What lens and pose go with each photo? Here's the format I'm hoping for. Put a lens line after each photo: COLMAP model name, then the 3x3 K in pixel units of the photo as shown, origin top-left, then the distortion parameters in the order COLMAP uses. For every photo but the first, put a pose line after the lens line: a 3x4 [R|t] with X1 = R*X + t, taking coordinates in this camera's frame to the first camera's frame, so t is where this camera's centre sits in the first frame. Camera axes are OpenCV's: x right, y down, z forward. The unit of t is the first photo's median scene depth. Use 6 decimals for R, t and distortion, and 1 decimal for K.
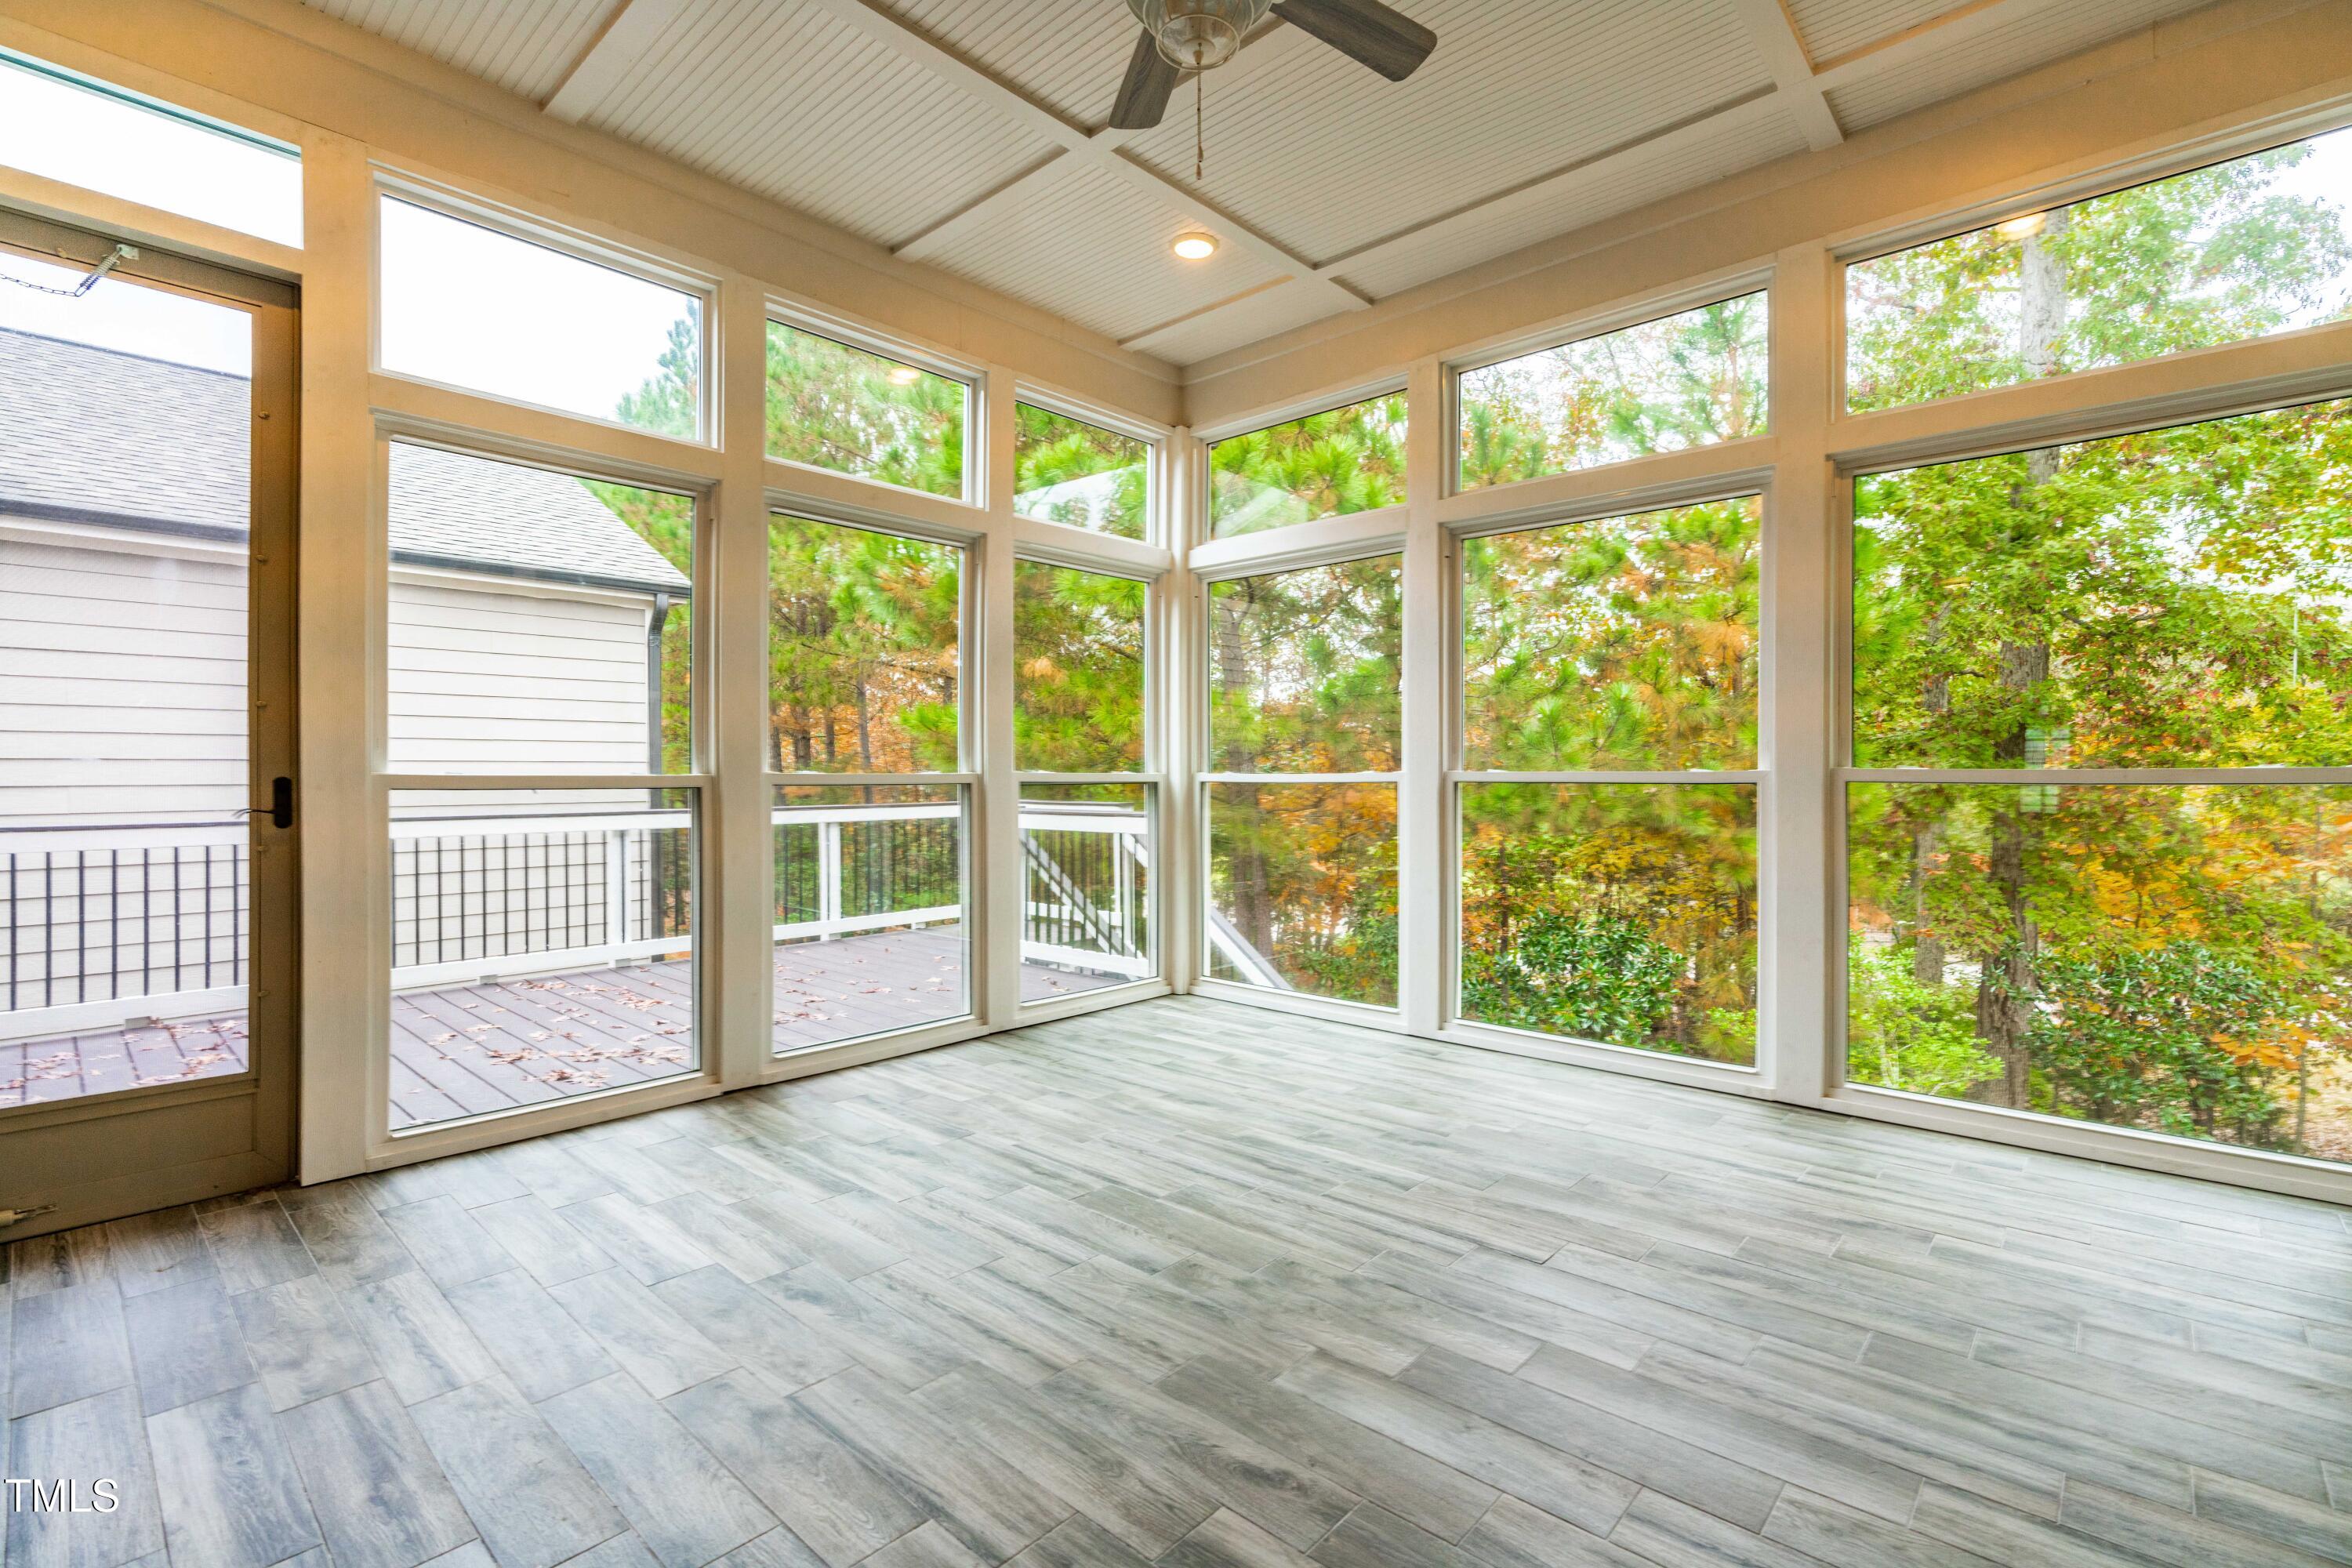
lens RADIAL K [[1066.4, 0, 1183.1], [0, 1066.4, 778.2], [0, 0, 1]] dist [-0.007563, 0.002817]
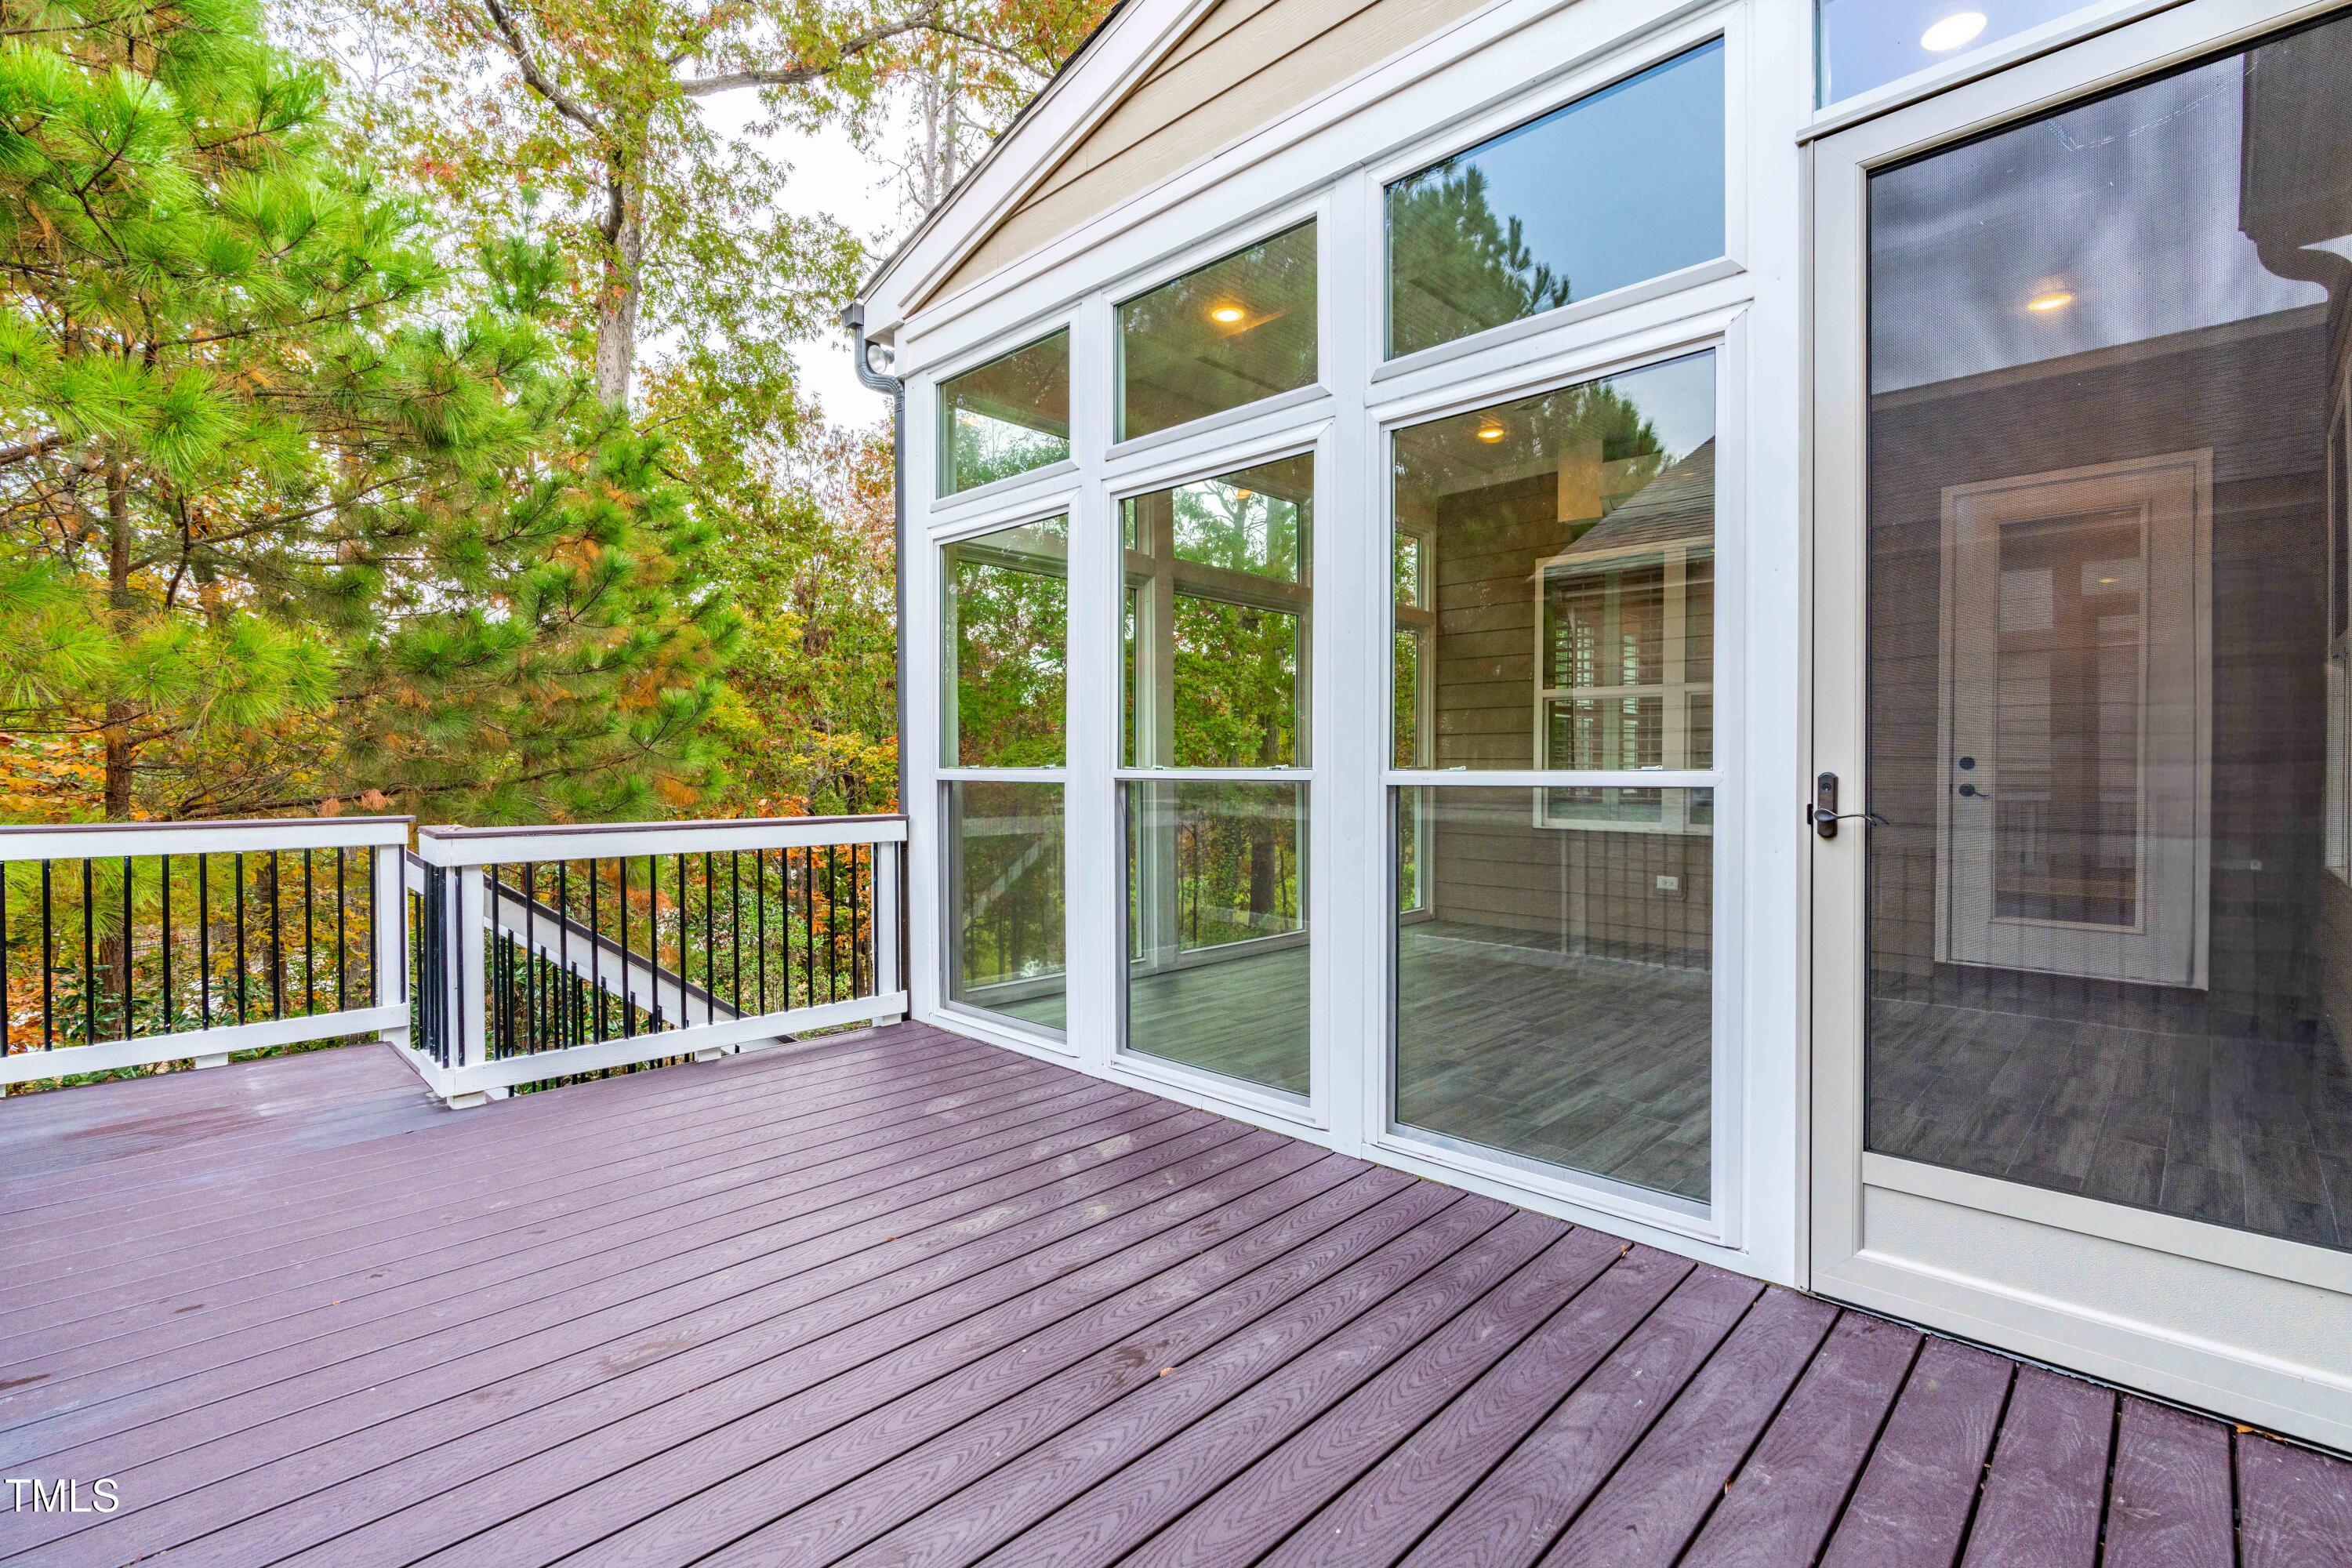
lens RADIAL K [[1066.4, 0, 1182.0], [0, 1066.4, 783.2], [0, 0, 1]] dist [-0.007563, 0.002817]
pose [[0.027972, -0.011501, 0.999543, -1.297715], [0.002500, 0.999931, 0.011435, -0.000805], [-0.999606, 0.002179, 0.027999, 1.150575]]
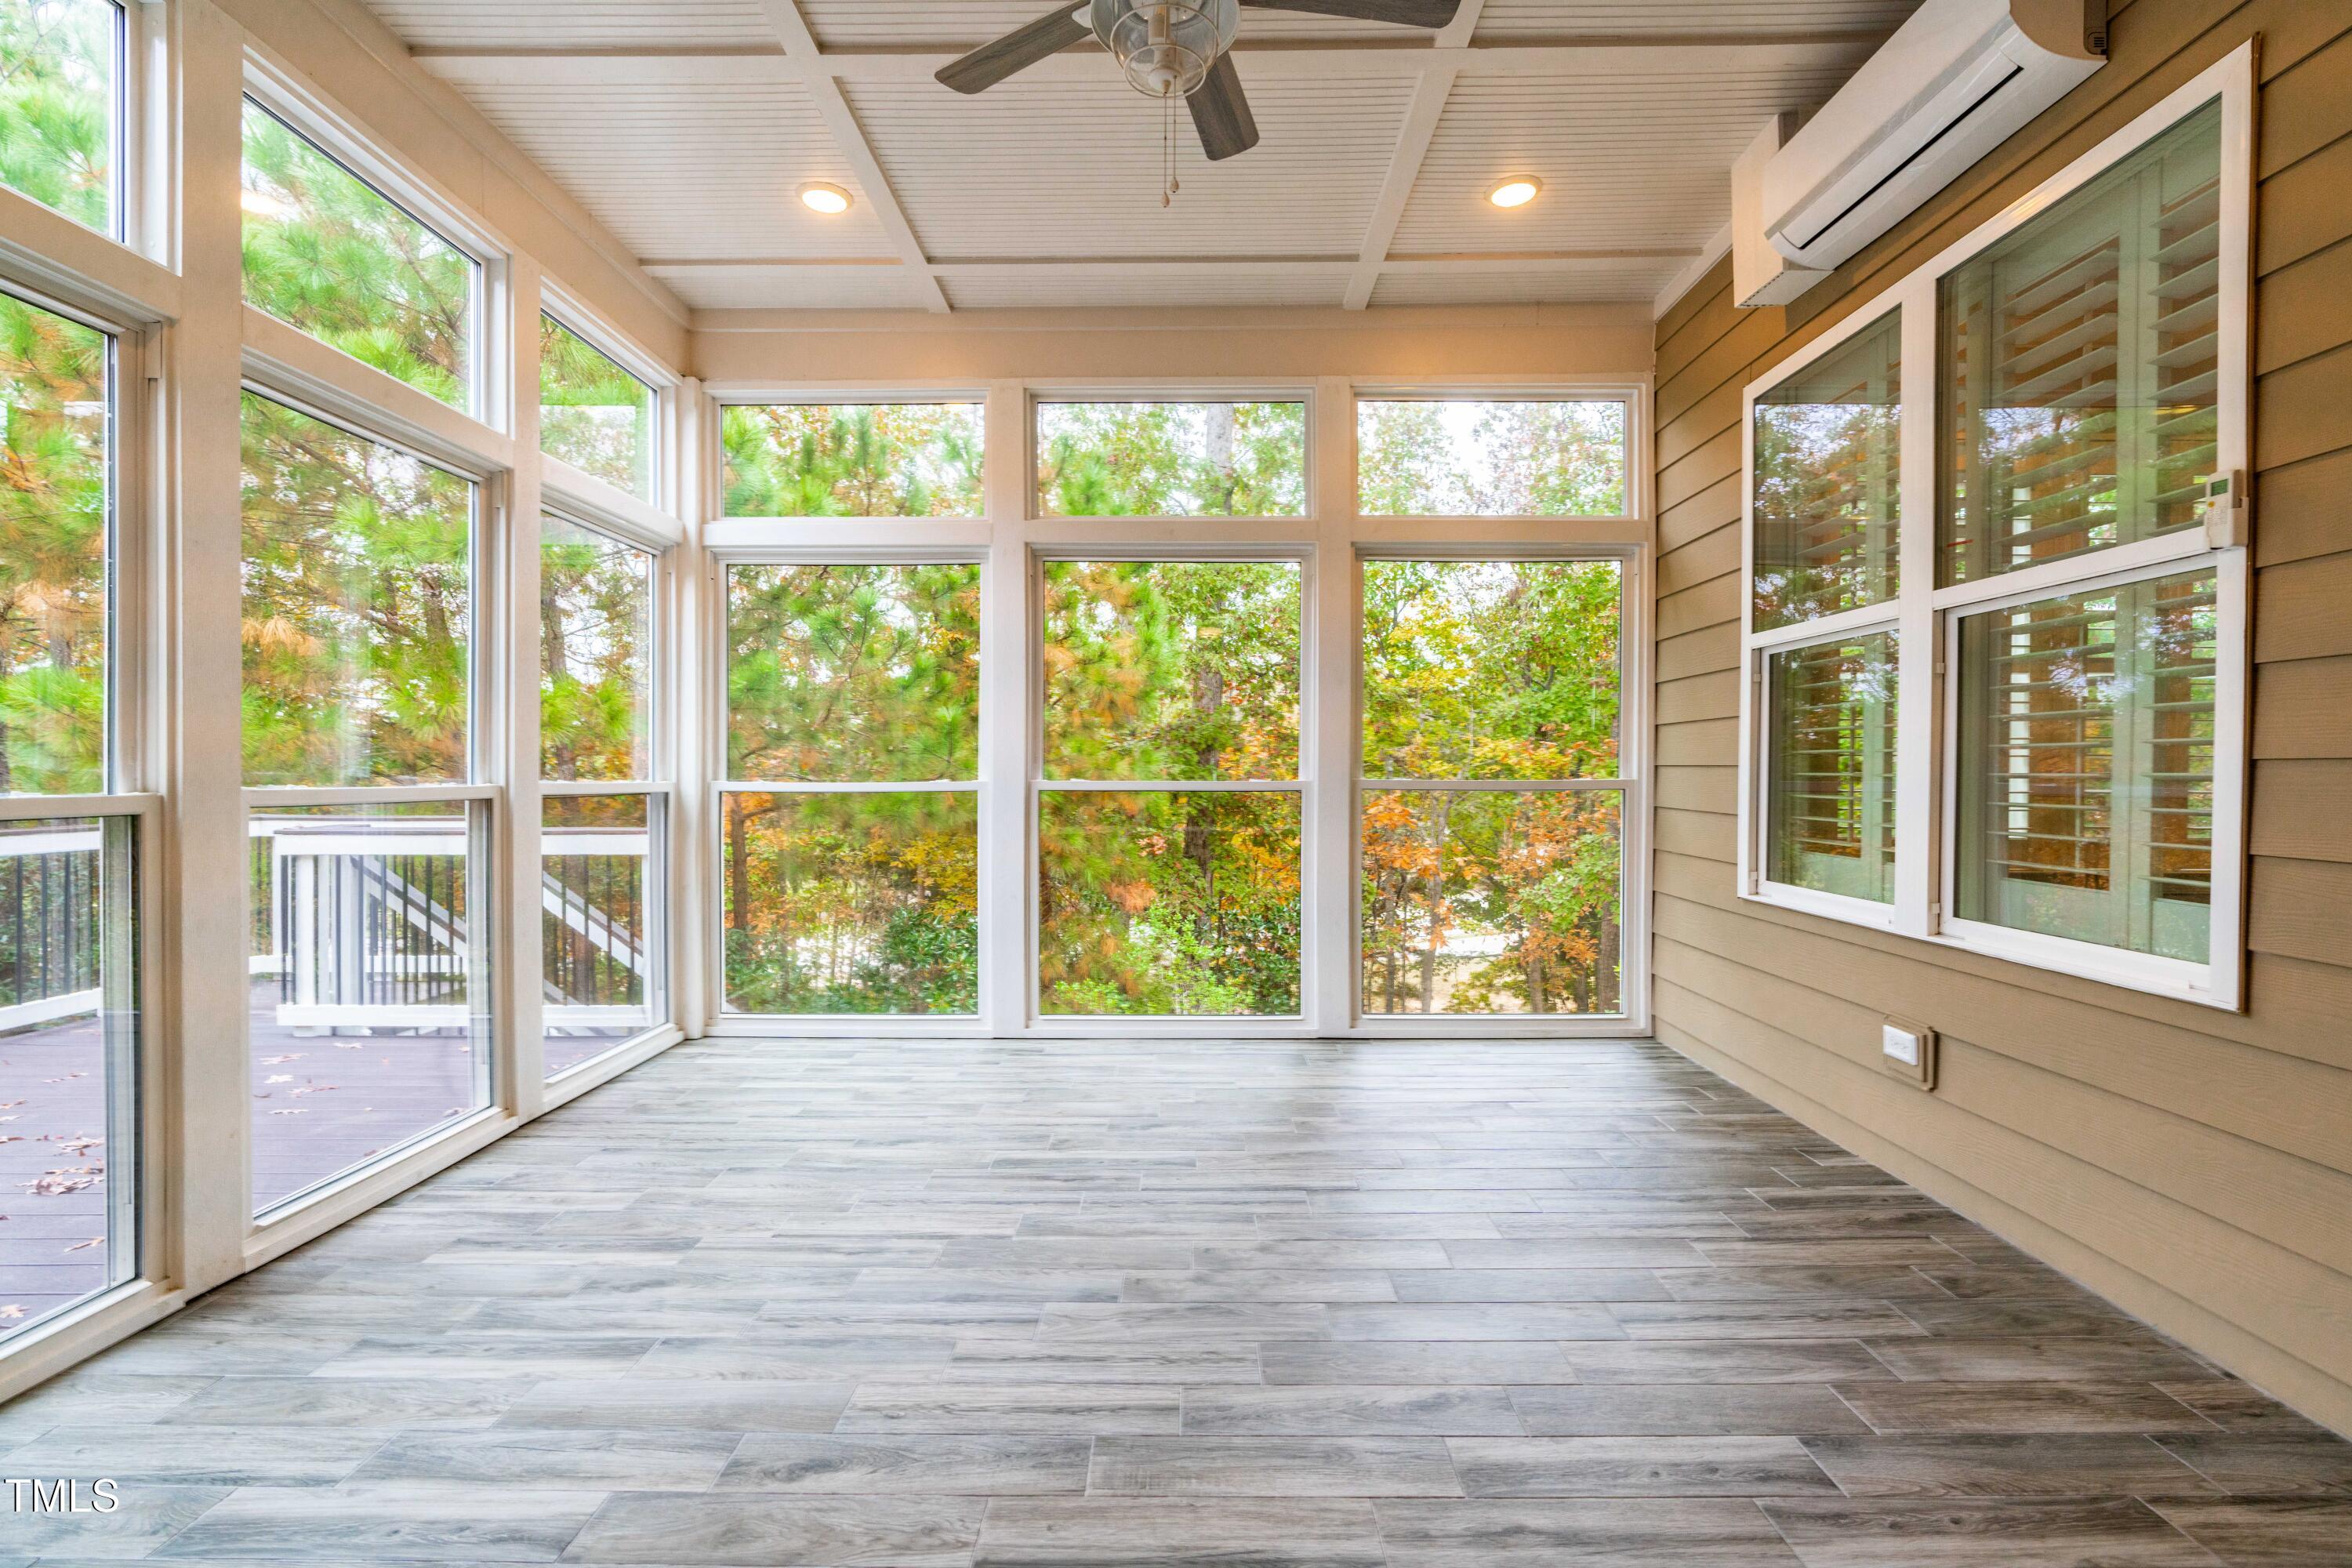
lens RADIAL K [[1066.4, 0, 1167.4], [0, 1066.4, 782.0], [0, 0, 1]] dist [-0.007563, 0.002817]
pose [[0.746835, -0.004450, 0.664995, -0.420385], [0.001591, 0.999987, 0.004906, -0.012259], [-0.665007, -0.002606, 0.746832, 0.153098]]
